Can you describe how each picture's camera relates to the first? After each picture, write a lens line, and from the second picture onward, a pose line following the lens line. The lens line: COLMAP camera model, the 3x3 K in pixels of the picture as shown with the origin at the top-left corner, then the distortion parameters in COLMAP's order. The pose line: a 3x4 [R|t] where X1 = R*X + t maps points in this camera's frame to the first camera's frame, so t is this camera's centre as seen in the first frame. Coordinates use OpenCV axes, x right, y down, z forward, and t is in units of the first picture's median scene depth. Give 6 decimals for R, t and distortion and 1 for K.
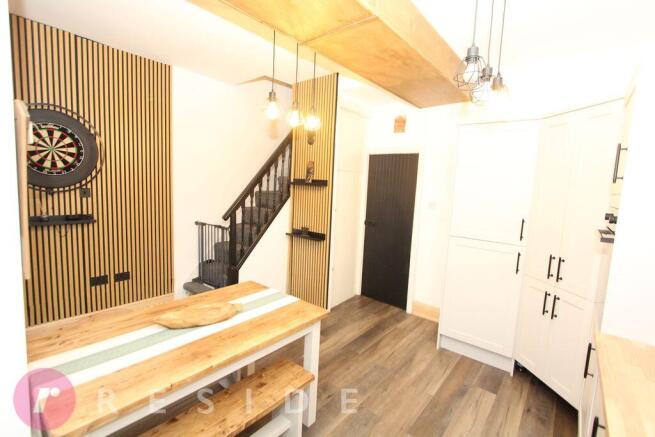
lens RADIAL K [[303.4, 0, 328.3], [0, 303.4, 213.5], [0, 0, 1]] dist [-0.001041, 0.000039]
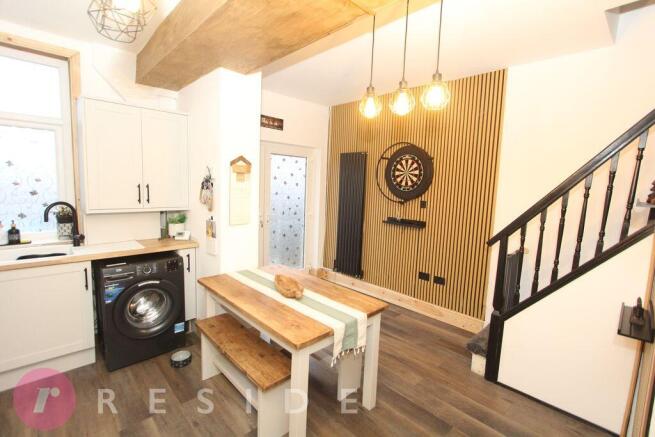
lens RADIAL K [[303.4, 0, 328.3], [0, 303.4, 213.5], [0, 0, 1]] dist [-0.001041, 0.000039]
pose [[-0.116932, 0.046651, -0.992044, 0.557895], [-0.140423, 0.988084, 0.063017, -0.059415], [0.983162, 0.146674, -0.108988, 0.808070]]
